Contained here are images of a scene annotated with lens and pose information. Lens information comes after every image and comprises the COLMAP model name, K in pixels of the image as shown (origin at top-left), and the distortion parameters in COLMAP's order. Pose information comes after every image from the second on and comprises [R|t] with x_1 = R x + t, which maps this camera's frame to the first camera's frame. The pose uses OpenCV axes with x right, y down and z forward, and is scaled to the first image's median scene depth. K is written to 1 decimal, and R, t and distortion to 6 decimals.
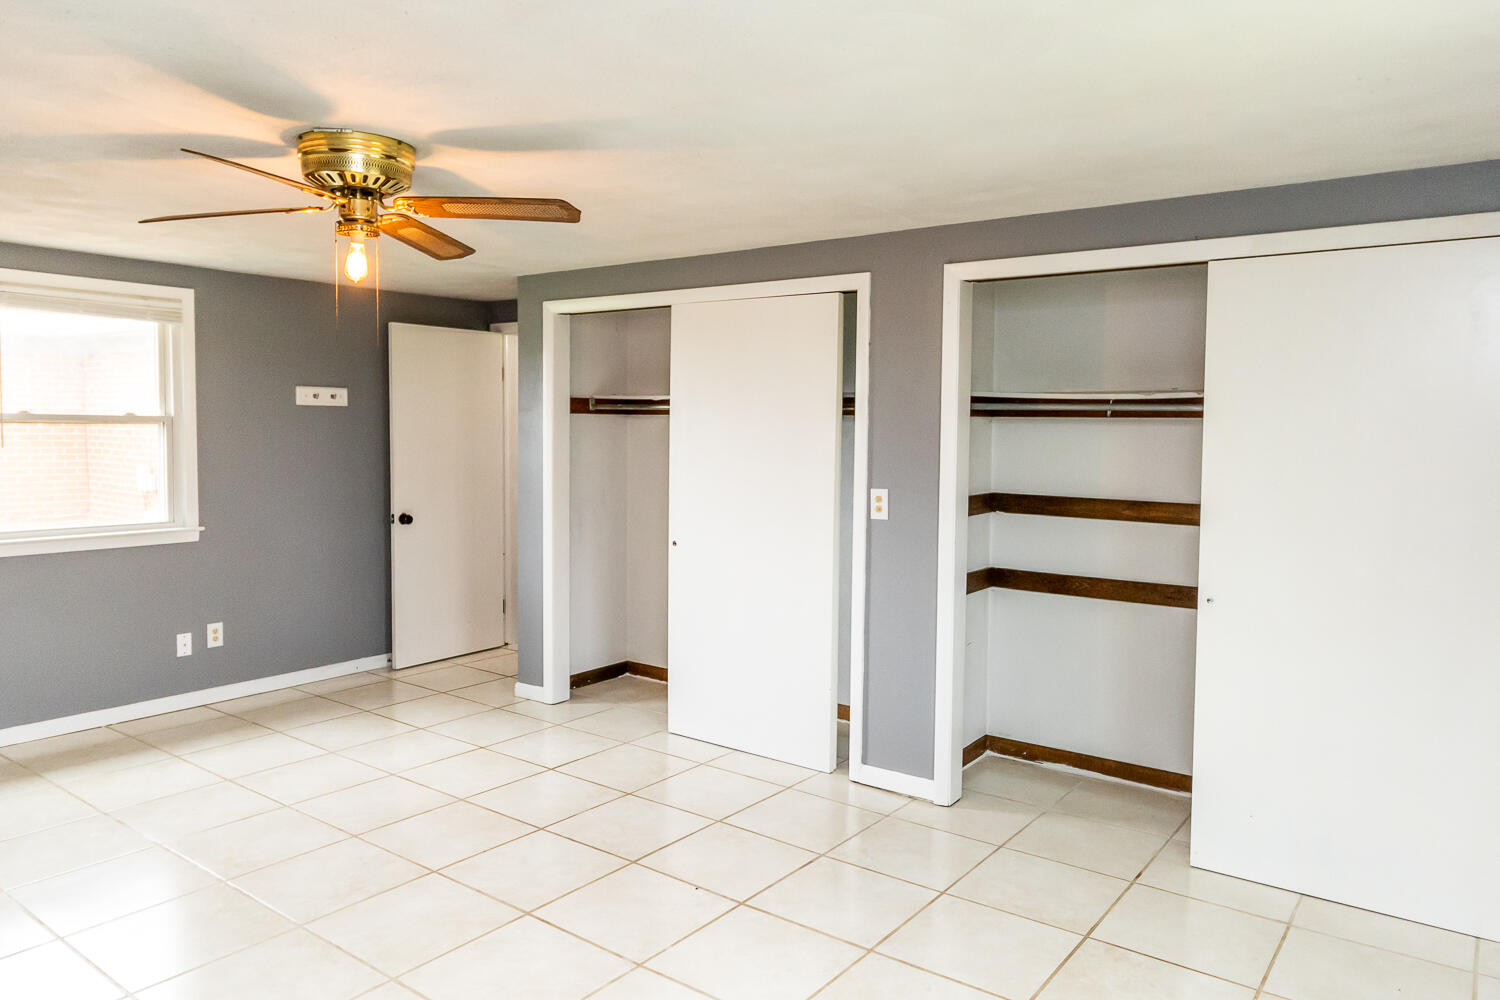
lens RADIAL K [[1003.3, 0, 760.5], [0, 1003.3, 506.8], [0, 0, 1]] dist [-0.009174, -0.004111]
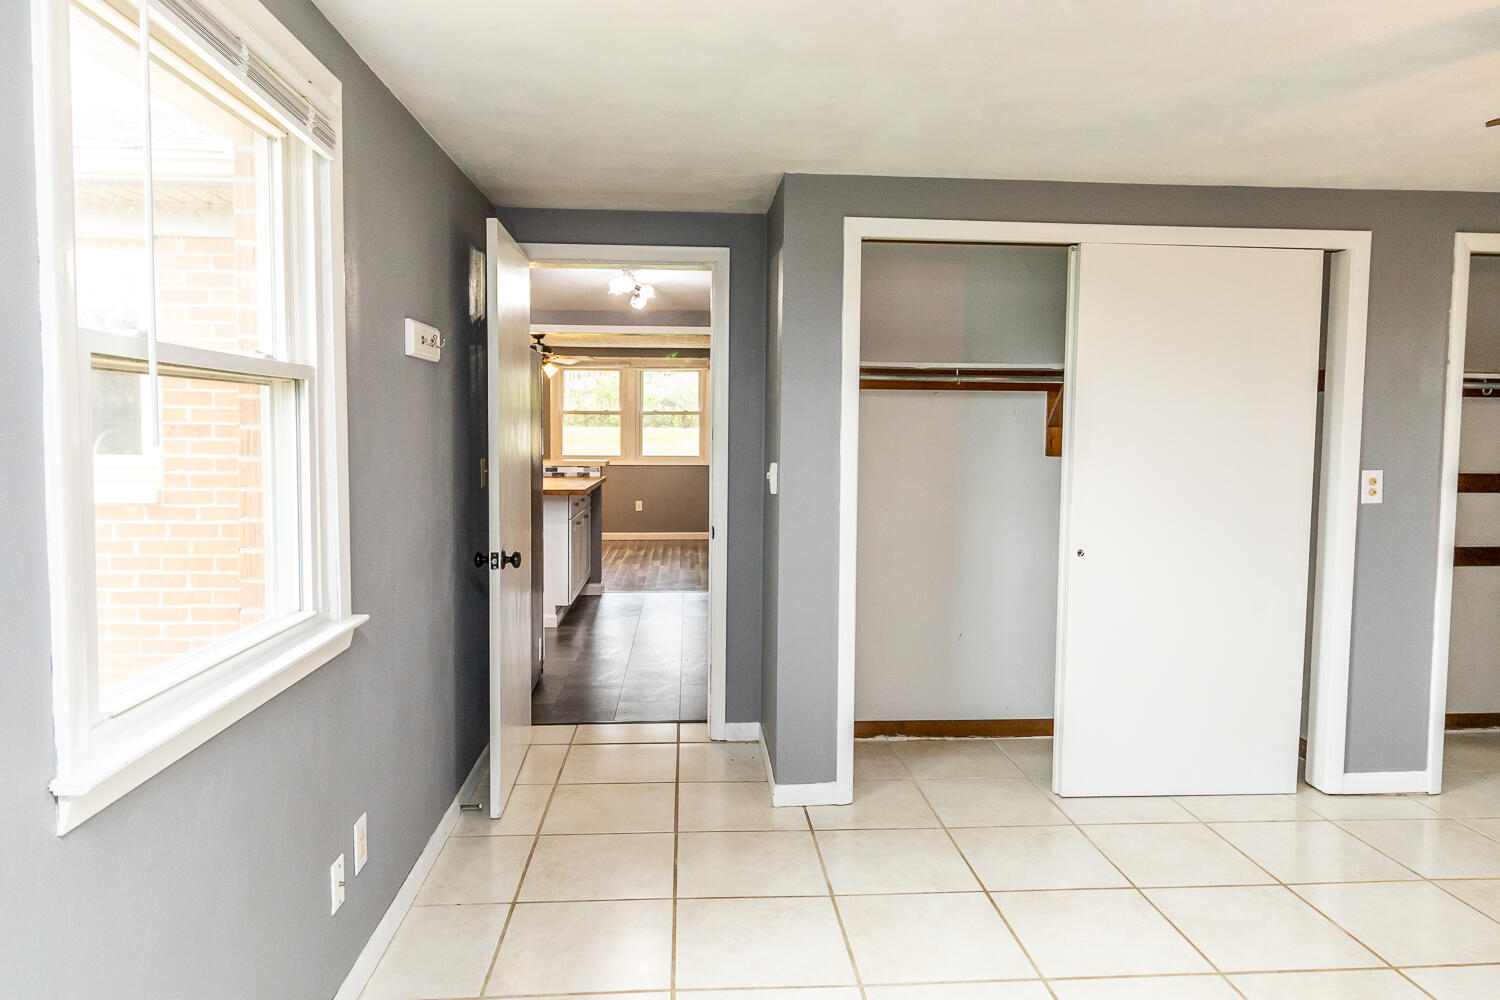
lens RADIAL K [[1003.3, 0, 750.3], [0, 1003.3, 486.9], [0, 0, 1]] dist [-0.009174, -0.004111]
pose [[0.772244, -0.055295, 0.632915, -0.775579], [0.047146, 0.998446, 0.029705, -0.048942], [-0.633574, 0.006900, 0.773651, 0.565985]]
